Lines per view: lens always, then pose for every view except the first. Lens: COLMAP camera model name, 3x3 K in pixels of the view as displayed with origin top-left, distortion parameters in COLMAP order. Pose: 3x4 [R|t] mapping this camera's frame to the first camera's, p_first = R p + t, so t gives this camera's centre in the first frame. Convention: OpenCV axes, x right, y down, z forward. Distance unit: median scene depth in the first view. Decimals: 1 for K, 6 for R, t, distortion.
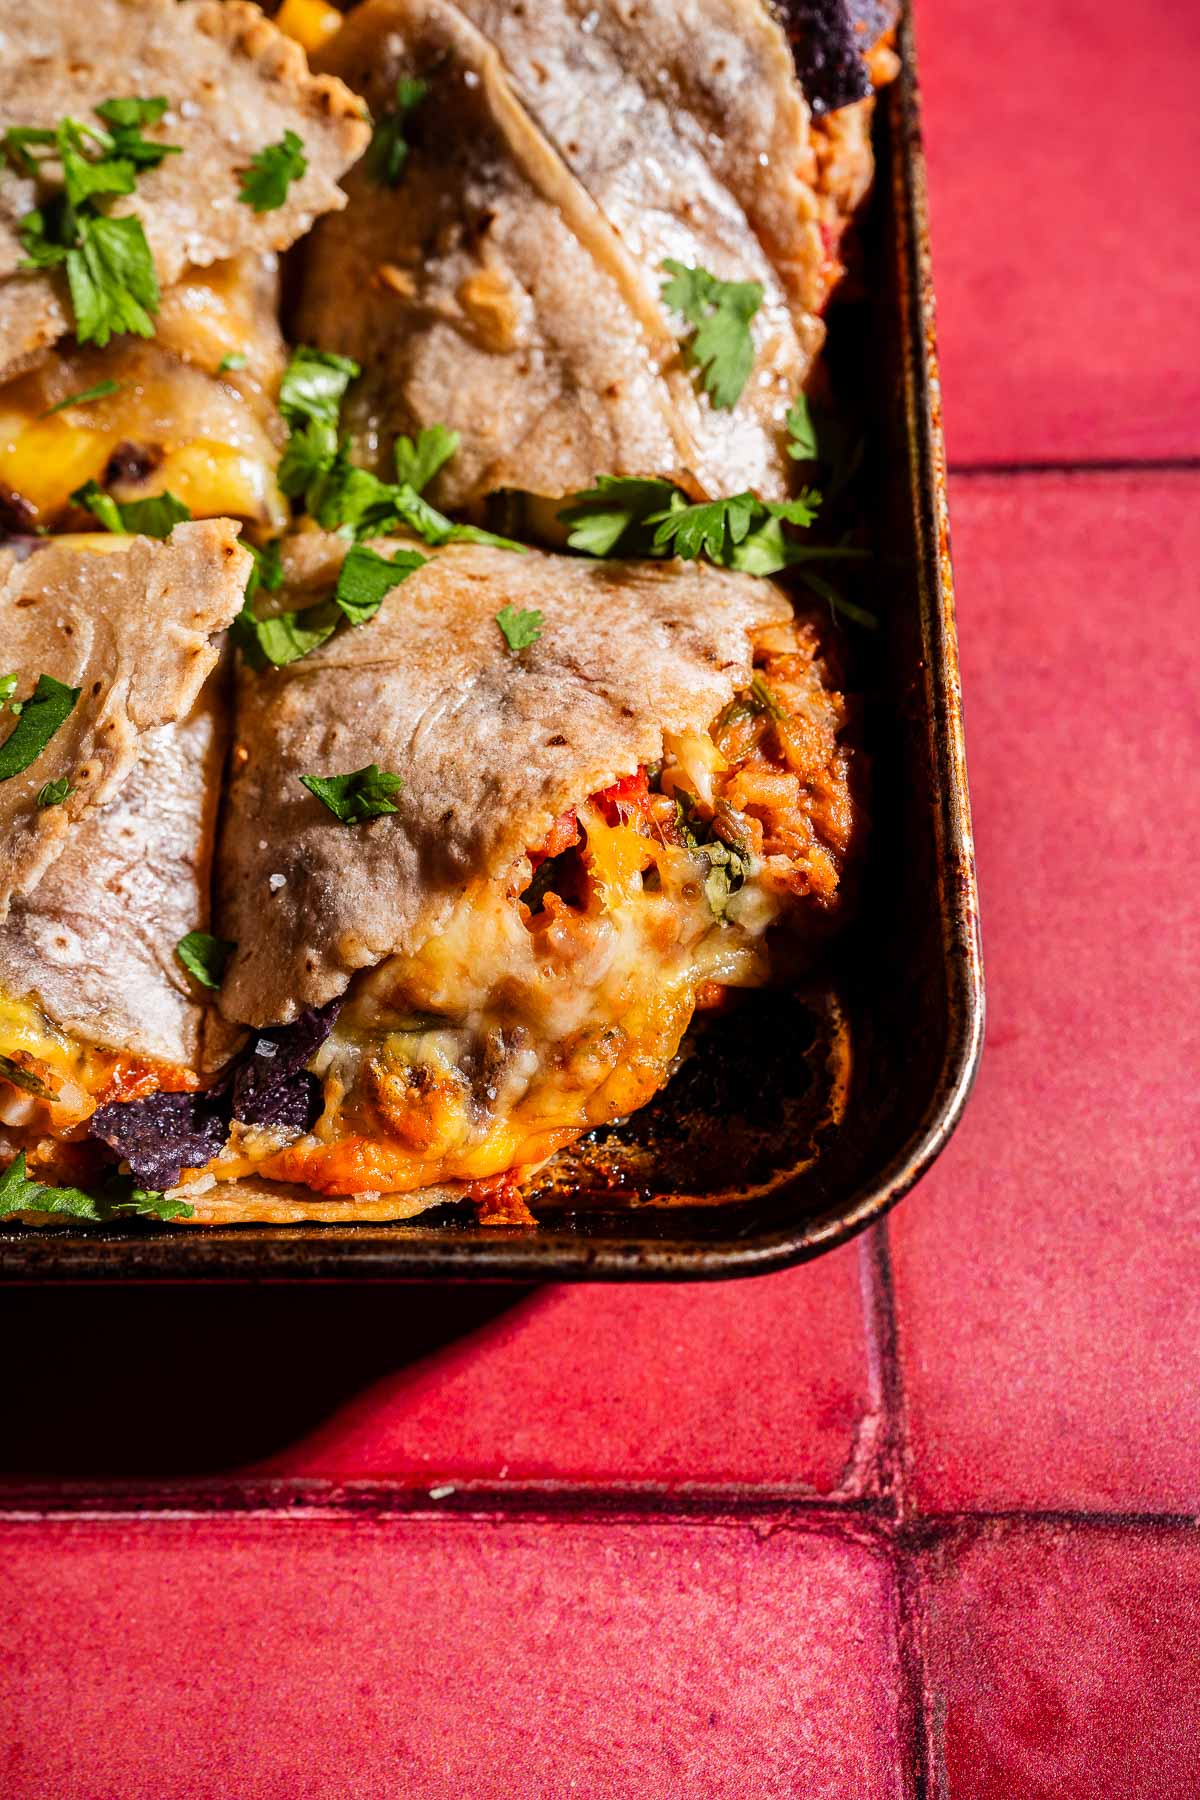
lens RADIAL K [[1646.4, 0, 590.5], [0, 1646.4, 893.1], [0, 0, 1]] dist [0.048282, 0.000000]
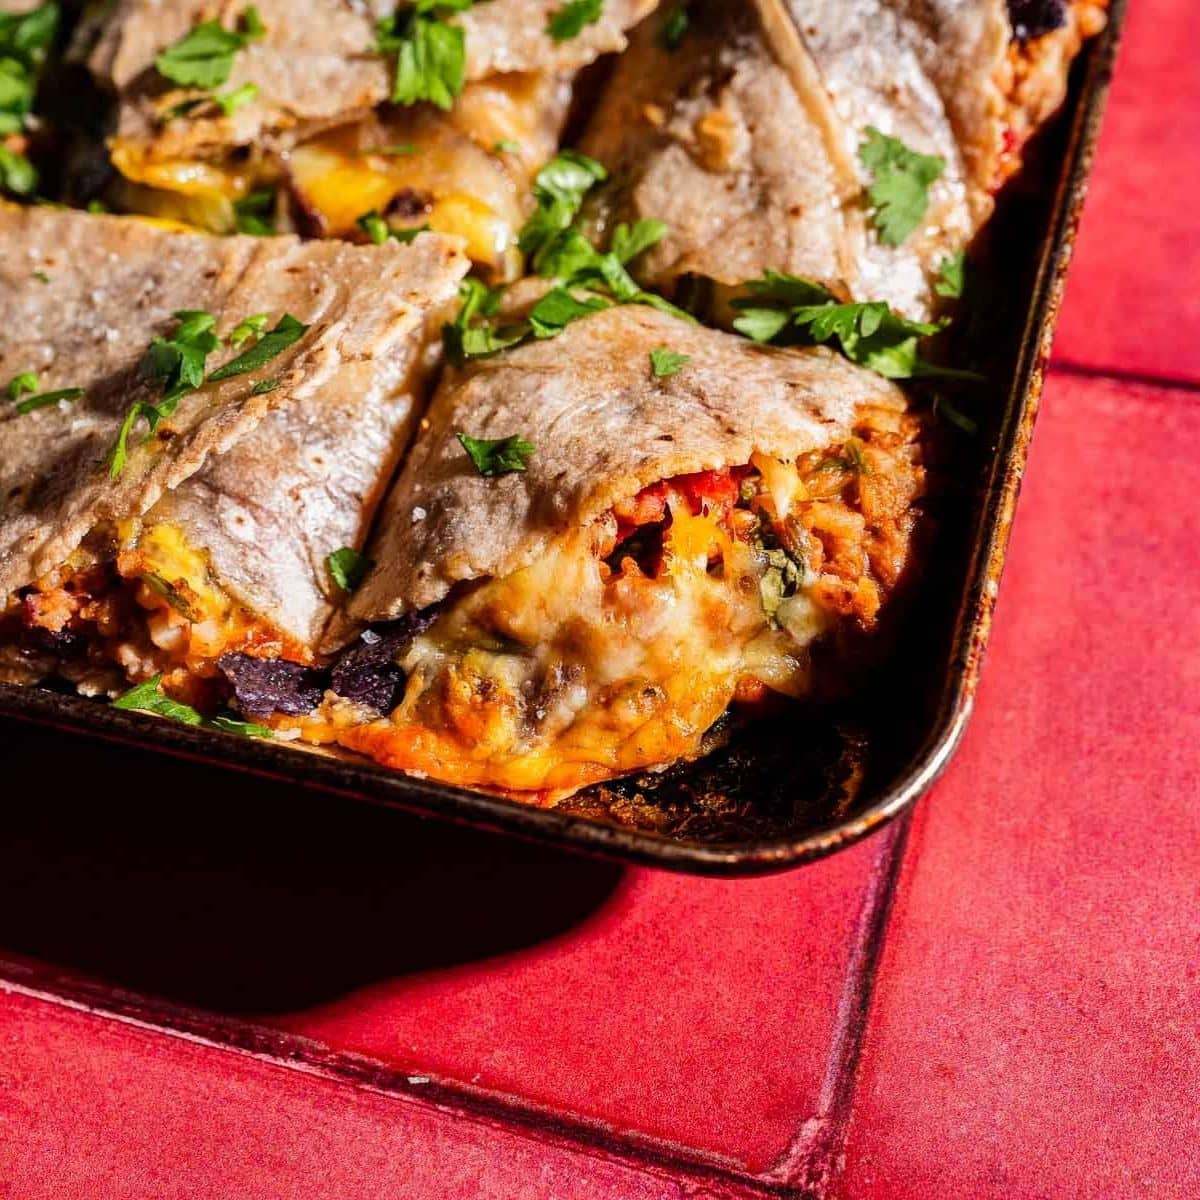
lens RADIAL K [[1639.5, 0, 600.9], [0, 1639.5, 607.5], [0, 0, 1]] dist [0.051645, 0.000000]
pose [[0.957914, 0.208883, -0.196898, 0.176557], [-0.245526, 0.951575, -0.184992, 0.232434], [0.148722, 0.225550, 0.962813, -0.112503]]
